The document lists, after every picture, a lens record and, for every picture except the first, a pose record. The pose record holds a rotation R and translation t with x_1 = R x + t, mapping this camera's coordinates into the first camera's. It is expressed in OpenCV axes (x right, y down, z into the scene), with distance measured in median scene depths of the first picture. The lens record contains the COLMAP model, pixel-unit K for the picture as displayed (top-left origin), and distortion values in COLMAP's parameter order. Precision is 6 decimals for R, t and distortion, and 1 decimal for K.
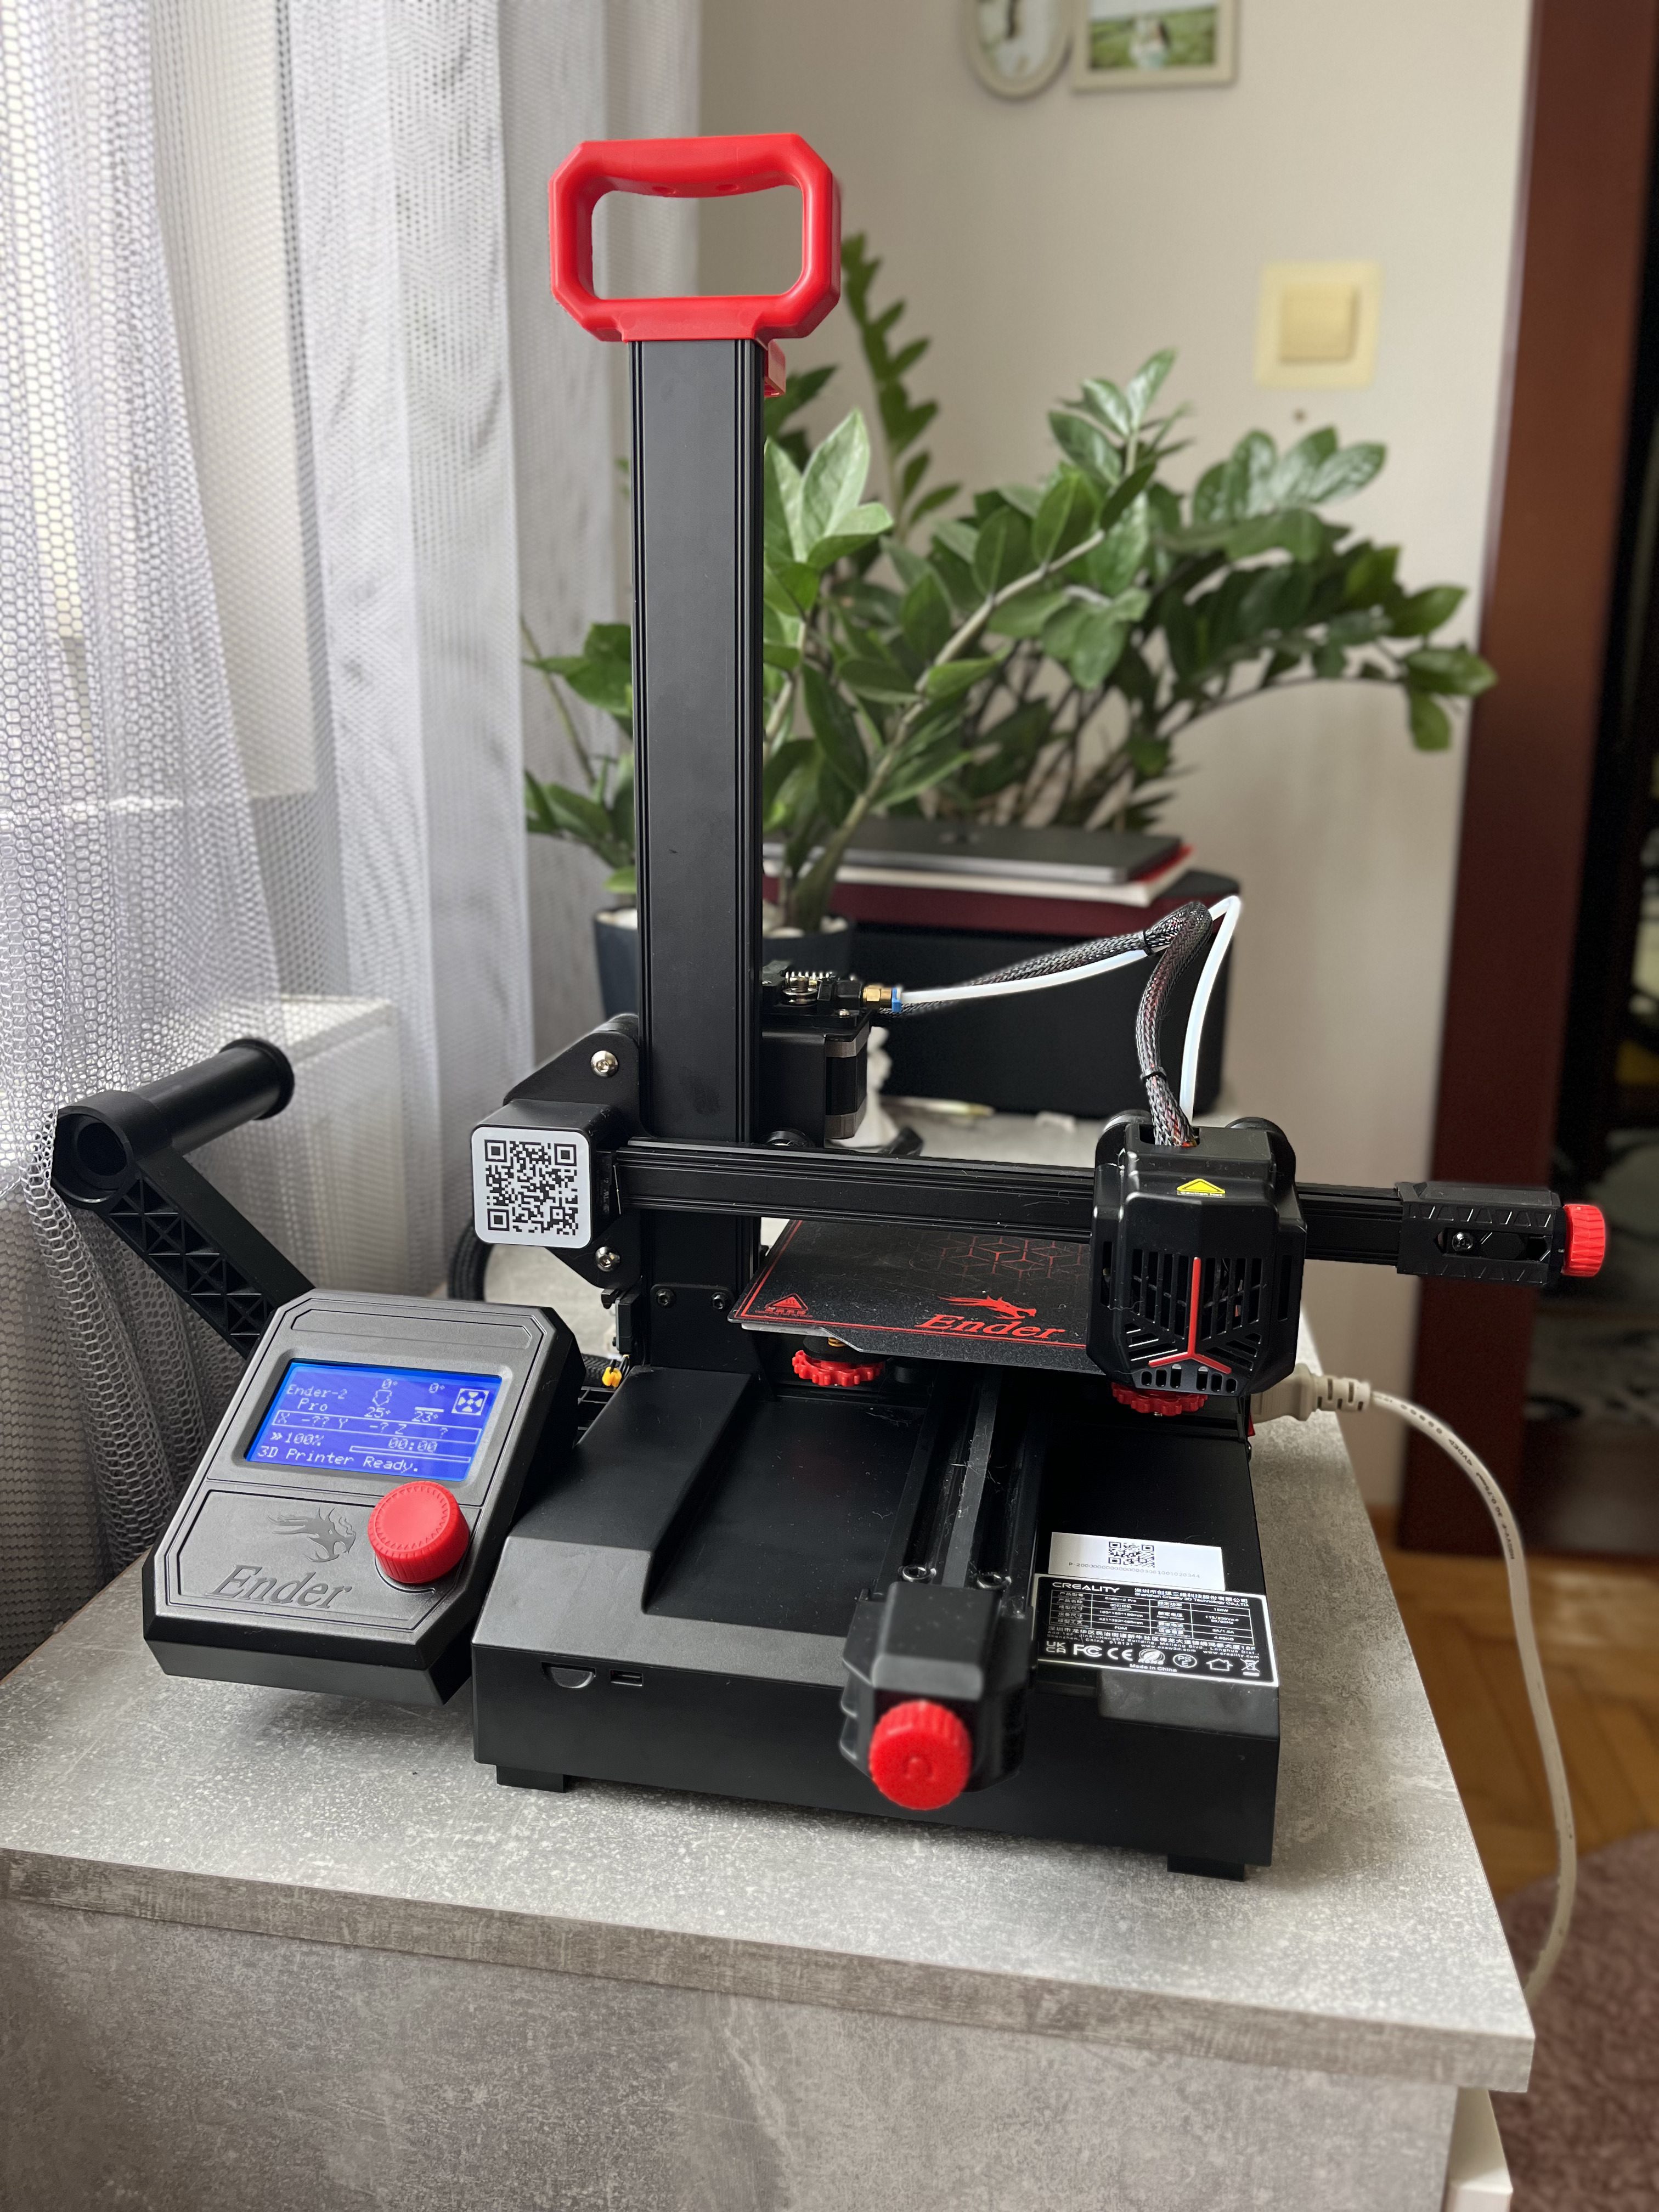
lens RADIAL K [[1670.6, 0, 825.7], [0, 1670.6, 1105.3], [0, 0, 1]] dist [0.001066, 0.000222]
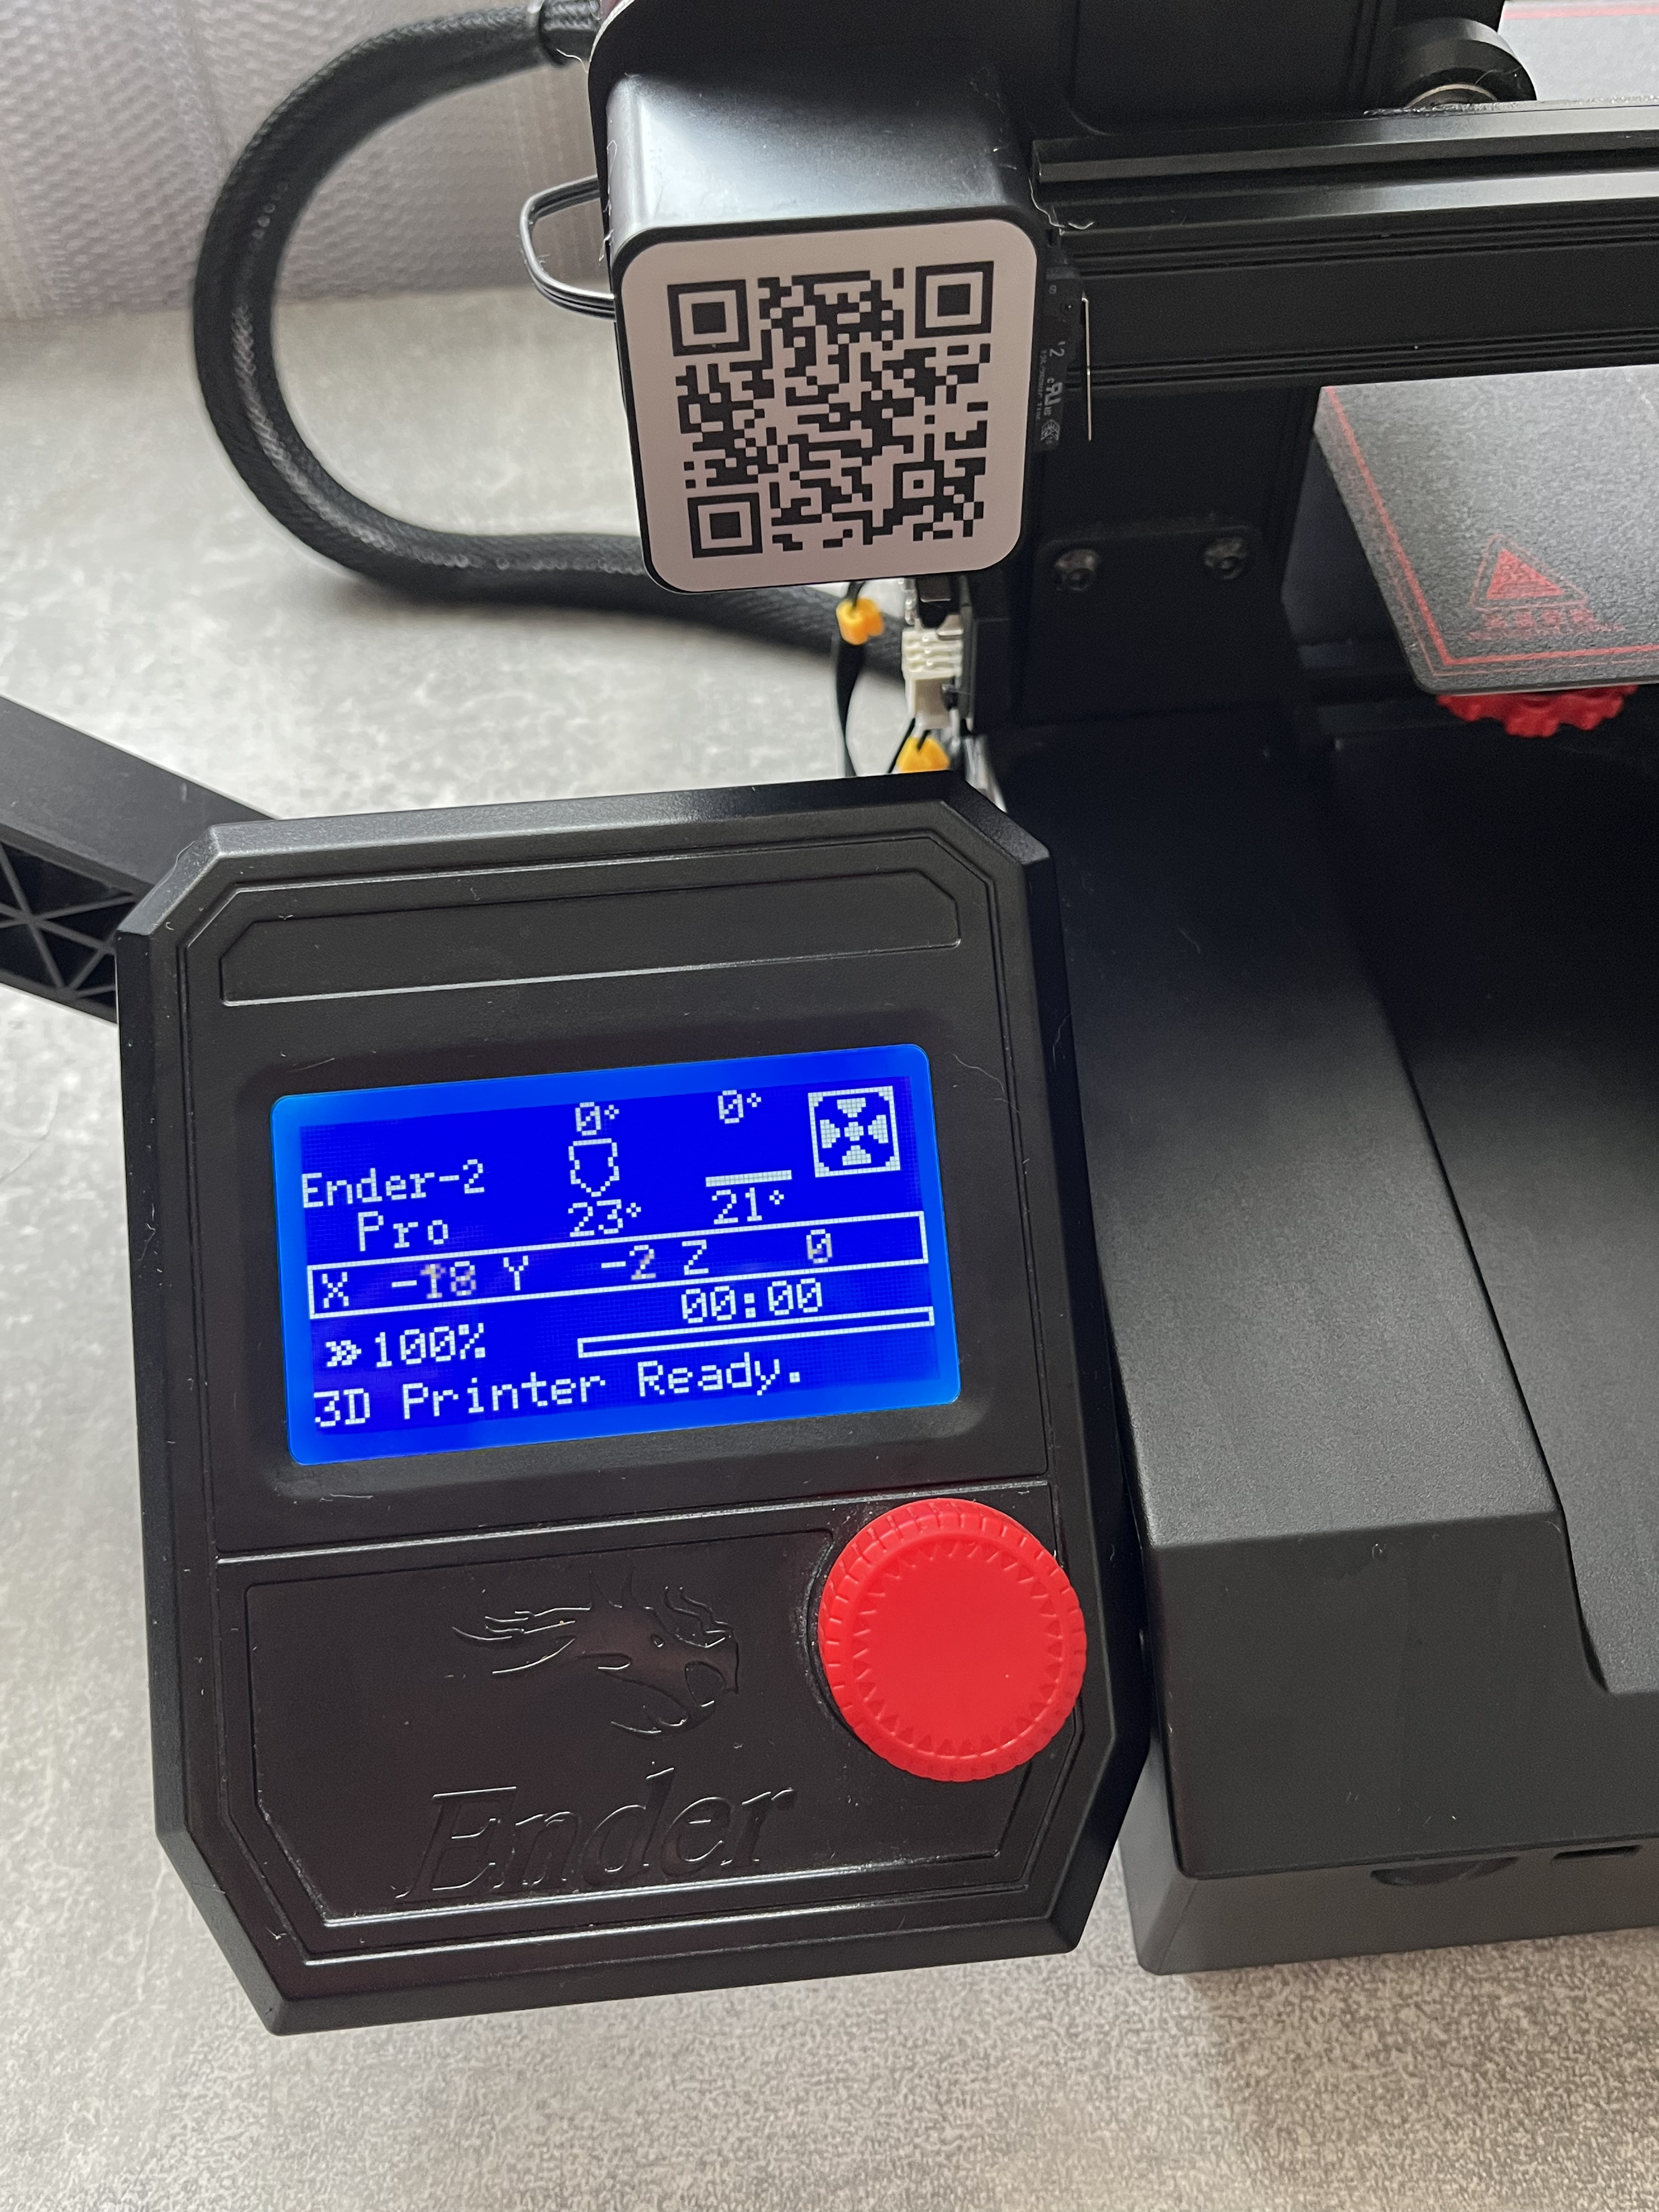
lens RADIAL K [[1873.7, 0, 832.5], [0, 1873.7, 1098.3], [0, 0, 1]] dist [-0.000711, -0.001758]
pose [[0.963218, -0.231011, 0.137280, -0.253585], [0.091118, 0.761368, 0.641885, -0.077543], [-0.252803, -0.605766, 0.754412, 0.663659]]
